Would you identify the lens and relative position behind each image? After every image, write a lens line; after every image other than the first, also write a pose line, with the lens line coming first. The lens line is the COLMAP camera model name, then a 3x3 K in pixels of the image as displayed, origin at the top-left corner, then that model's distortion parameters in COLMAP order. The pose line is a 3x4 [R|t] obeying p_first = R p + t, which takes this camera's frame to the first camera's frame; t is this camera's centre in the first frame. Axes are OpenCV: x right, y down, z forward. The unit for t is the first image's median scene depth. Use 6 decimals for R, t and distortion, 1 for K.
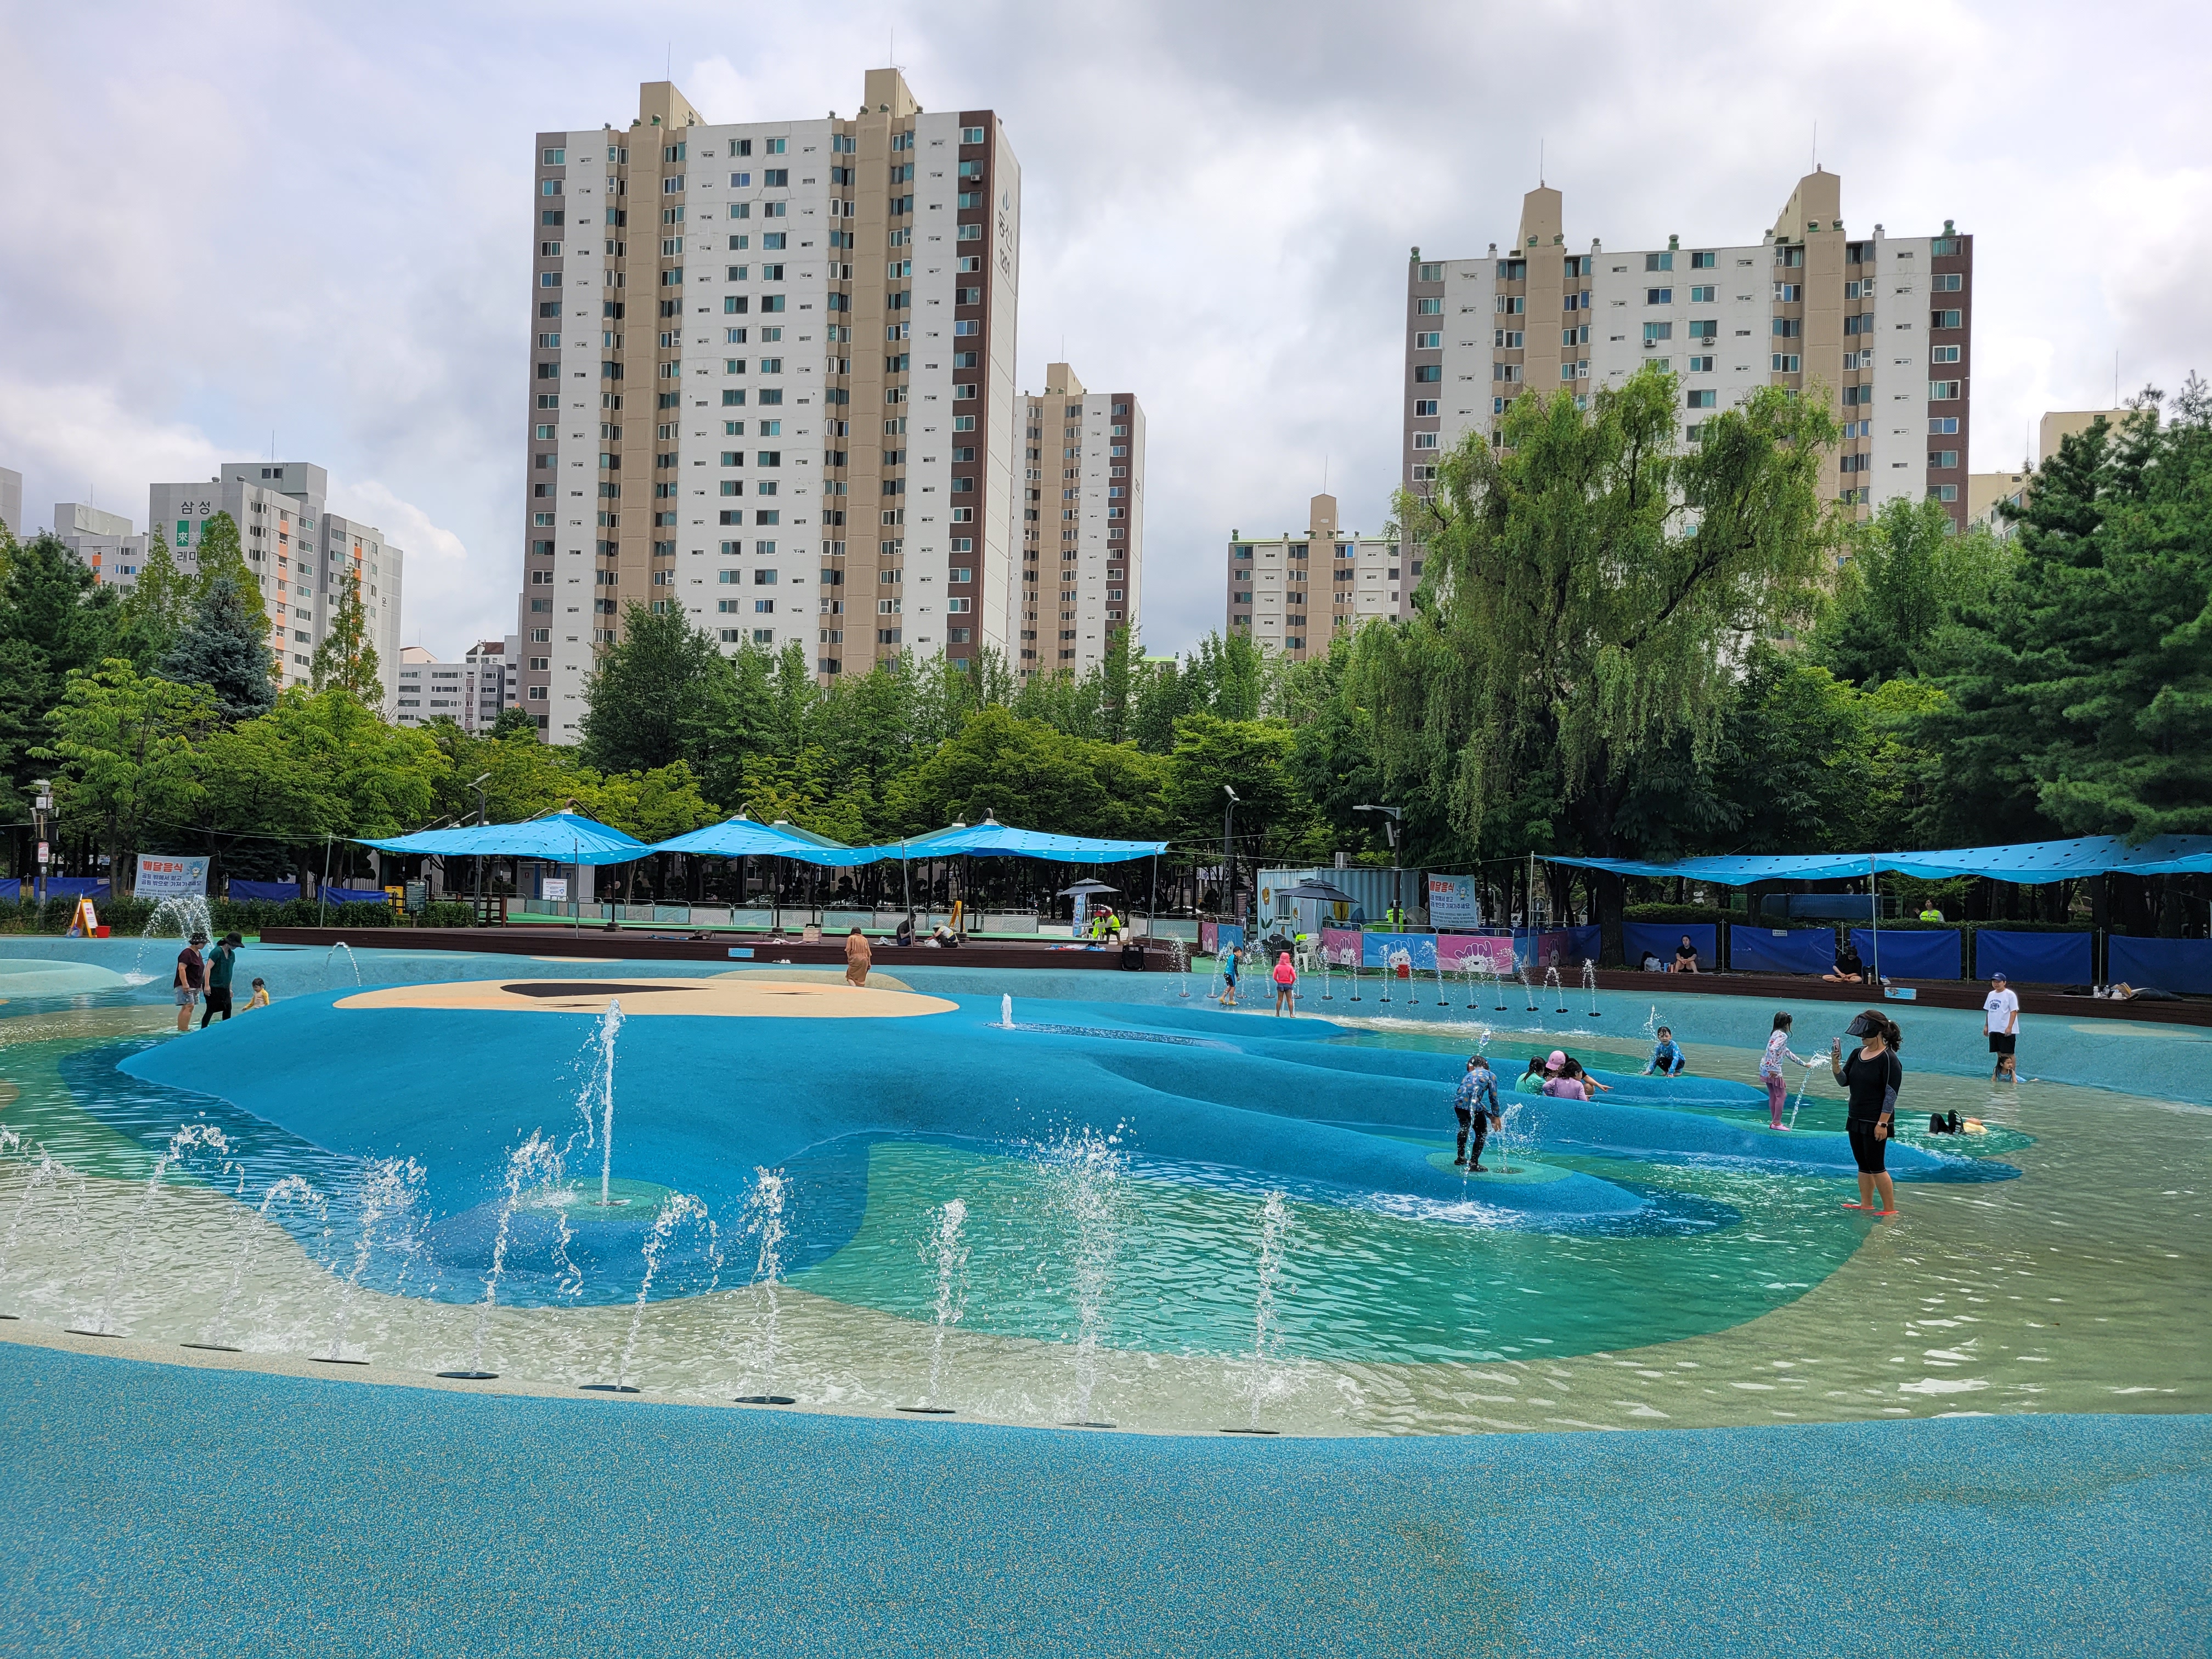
lens RADIAL K [[1663.9, 0, 1092.4], [0, 1663.9, 847.8], [0, 0, 1]] dist [0.069889, -0.052451]
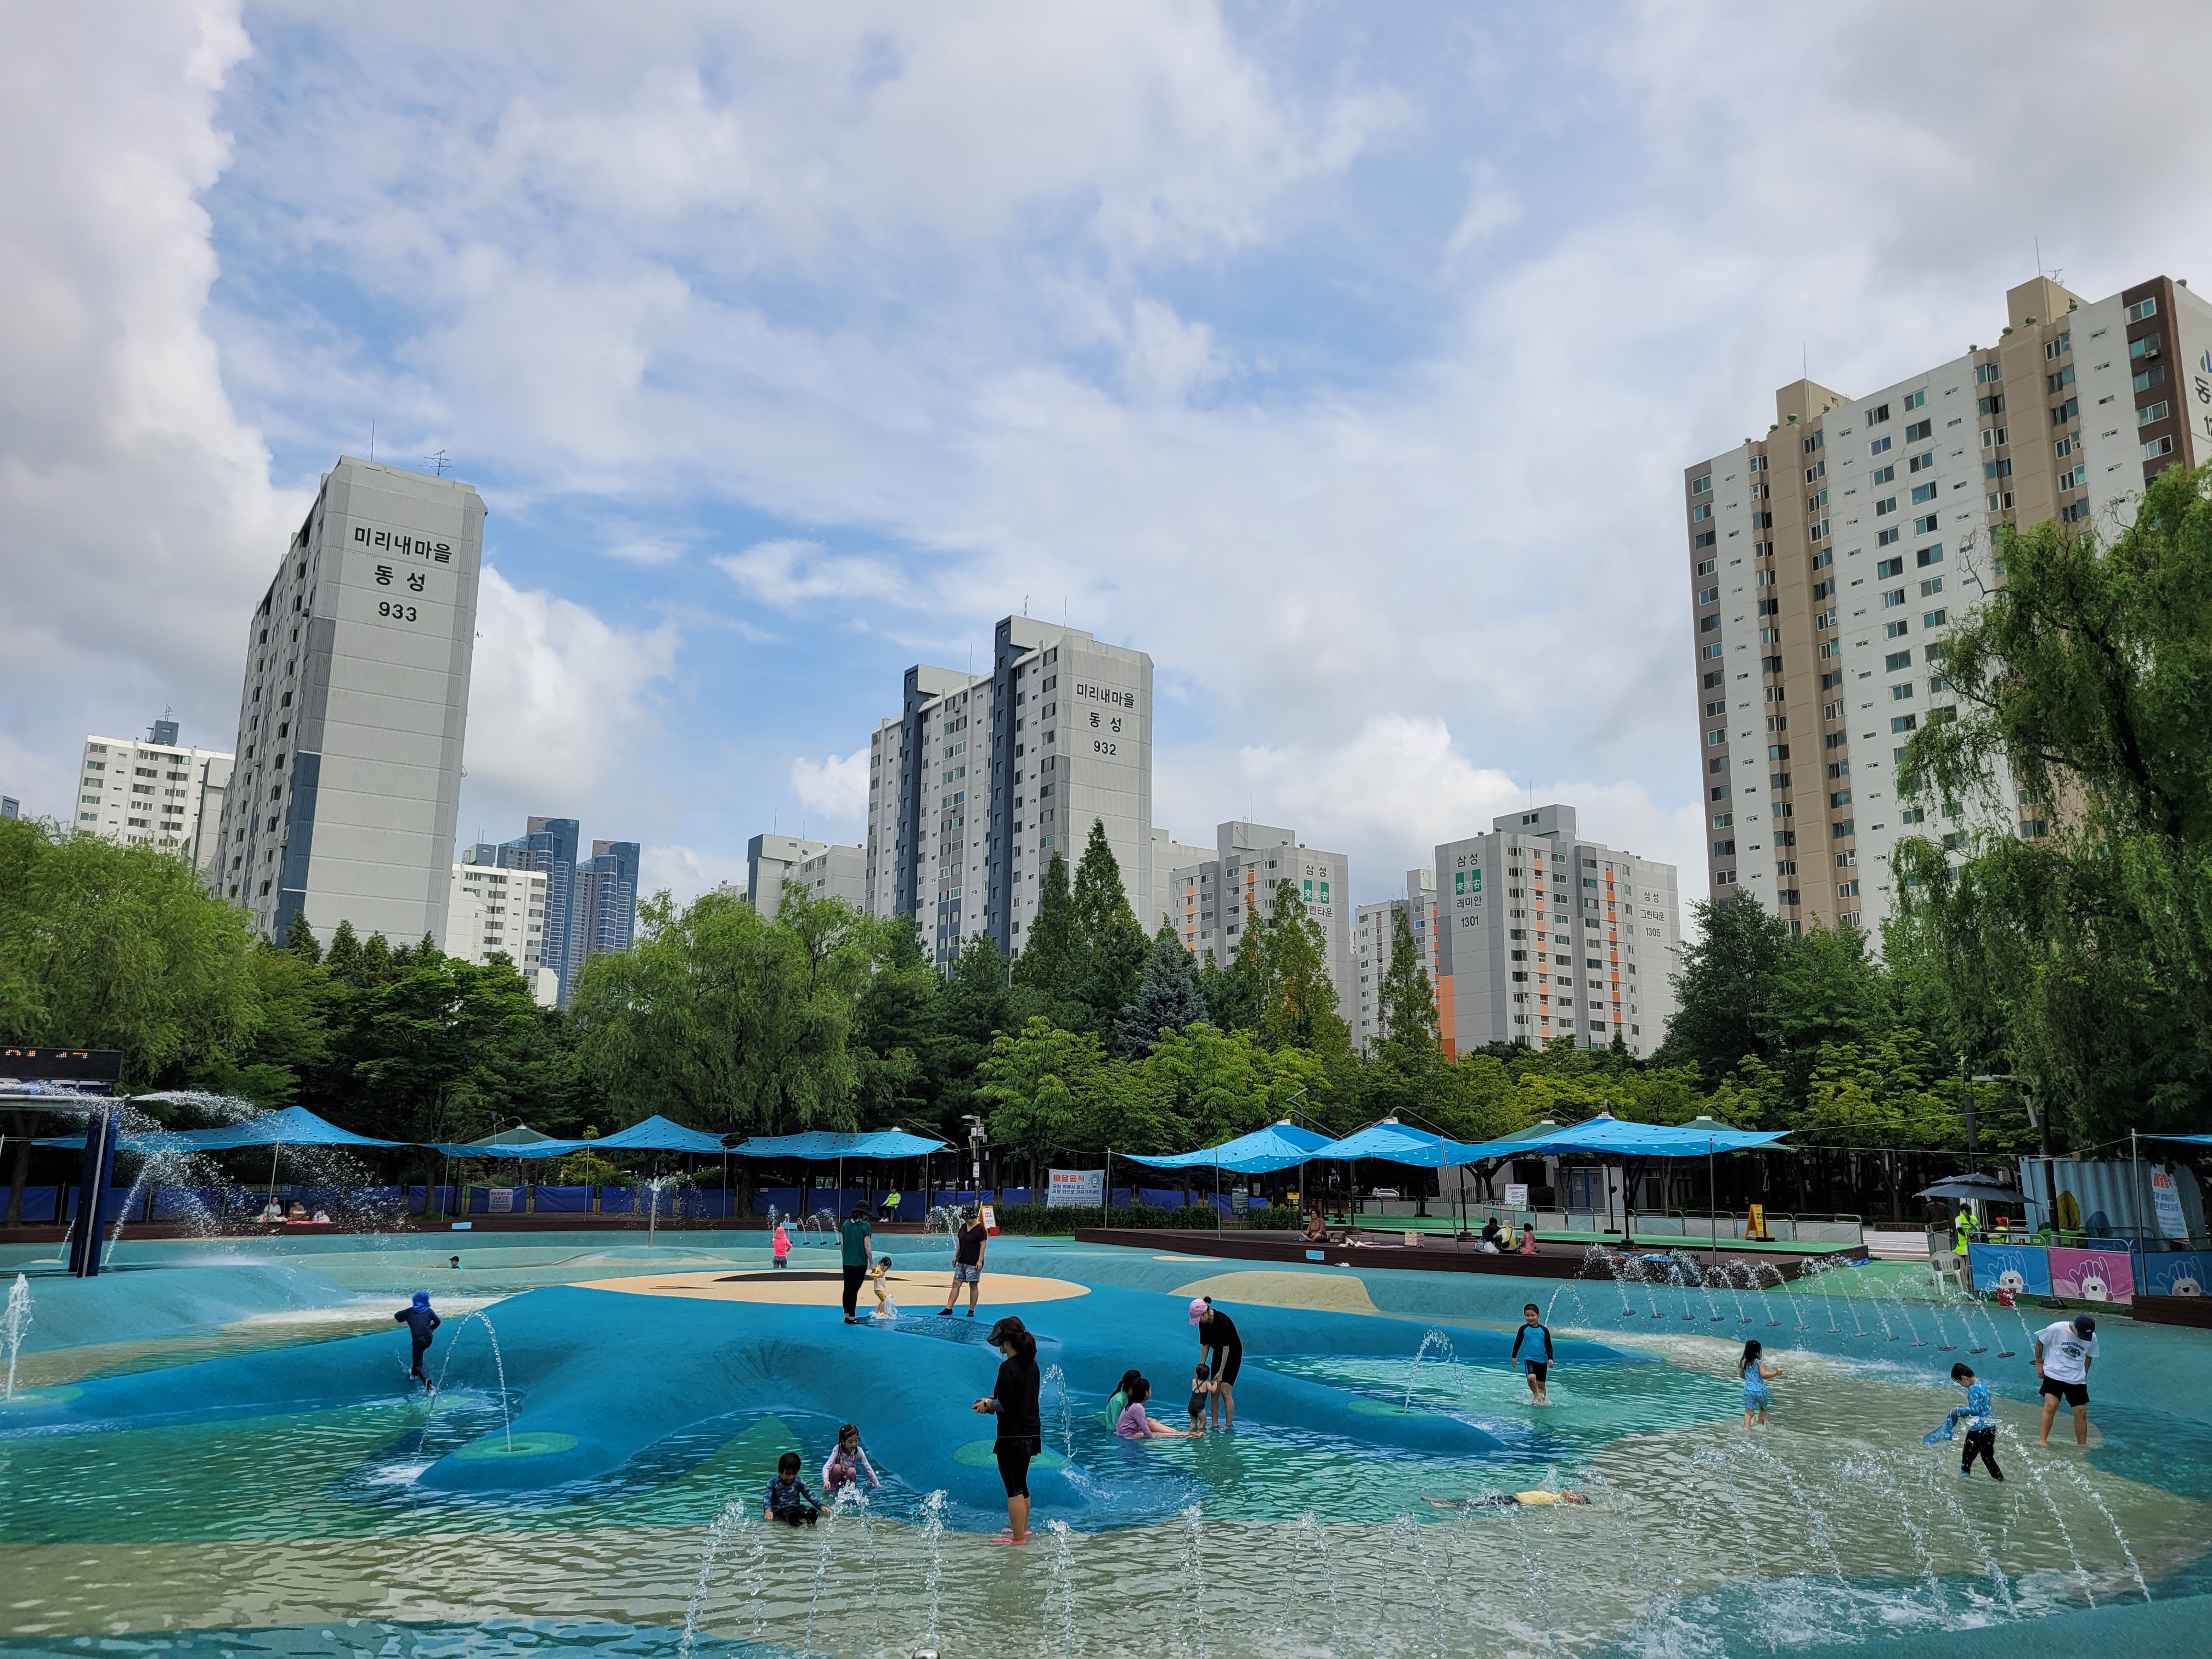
lens RADIAL K [[1663.9, 0, 1116.5], [0, 1663.9, 831.7], [0, 0, 1]] dist [0.069889, -0.052451]
pose [[0.698582, -0.164057, -0.696469, 0.125514], [0.030047, 0.979228, -0.200524, 0.002673], [0.714899, 0.119155, 0.689001, 0.042991]]
